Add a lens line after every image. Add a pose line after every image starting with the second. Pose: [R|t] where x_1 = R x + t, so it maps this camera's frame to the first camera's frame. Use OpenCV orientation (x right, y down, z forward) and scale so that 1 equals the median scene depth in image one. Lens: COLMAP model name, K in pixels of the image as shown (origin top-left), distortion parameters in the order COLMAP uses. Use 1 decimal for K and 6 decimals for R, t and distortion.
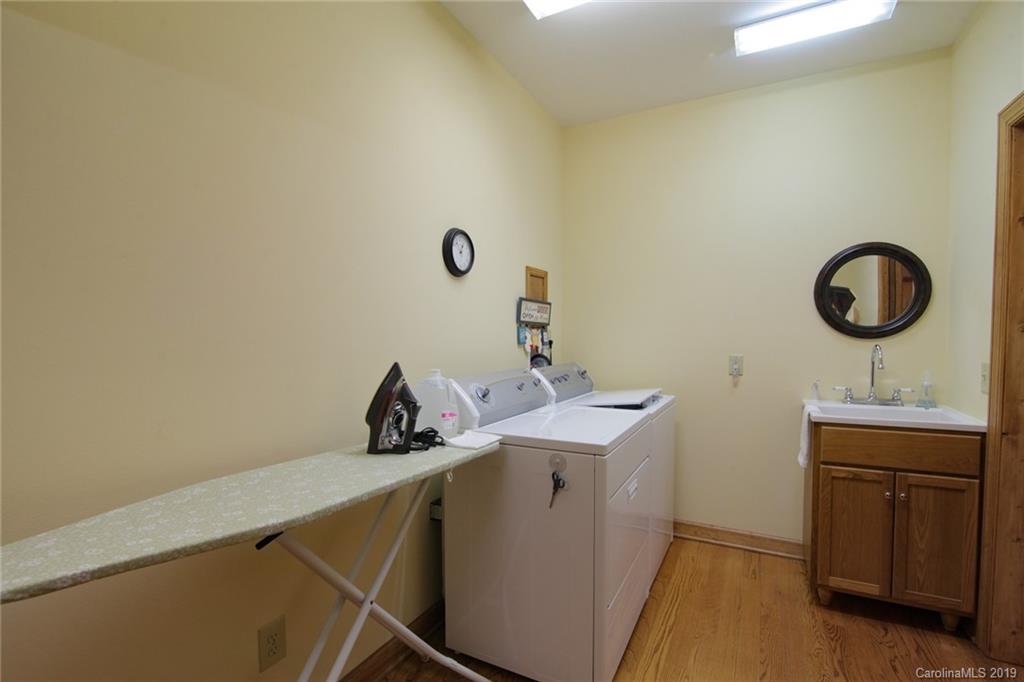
lens RADIAL K [[469.5, 0, 512.1], [0, 469.5, 350.9], [0, 0, 1]] dist [-0.016662, -0.000202]
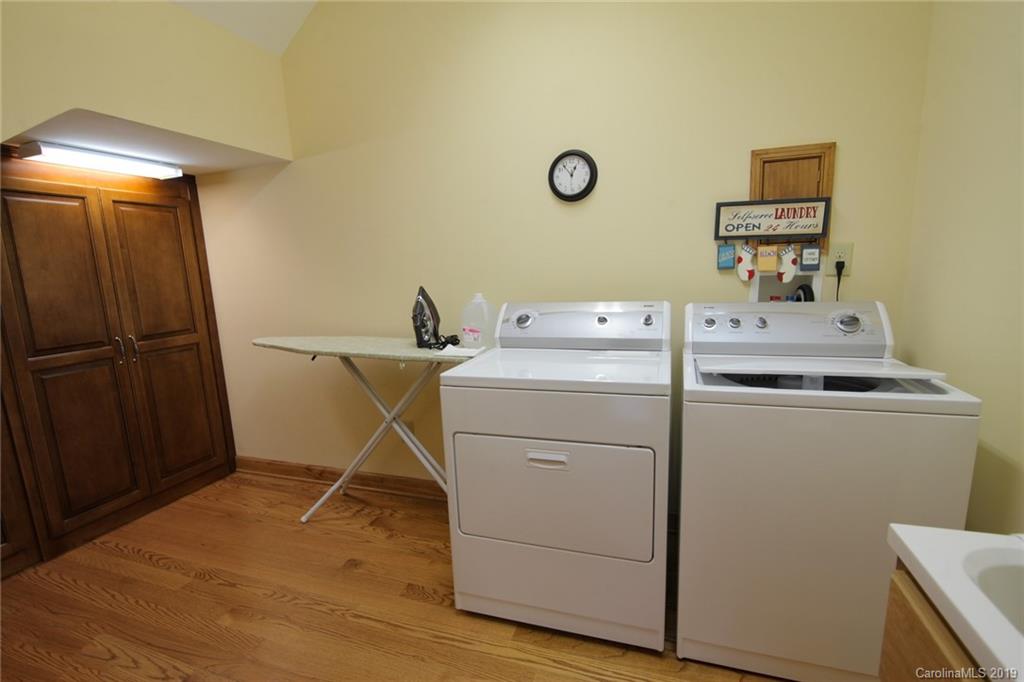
lens RADIAL K [[469.5, 0, 512.1], [0, 469.5, 350.9], [0, 0, 1]] dist [-0.016662, -0.000202]
pose [[0.161987, 0.162629, -0.973299, 0.694208], [0.001253, 0.986291, 0.165009, -0.009815], [0.986792, -0.027949, 0.159563, 0.570212]]
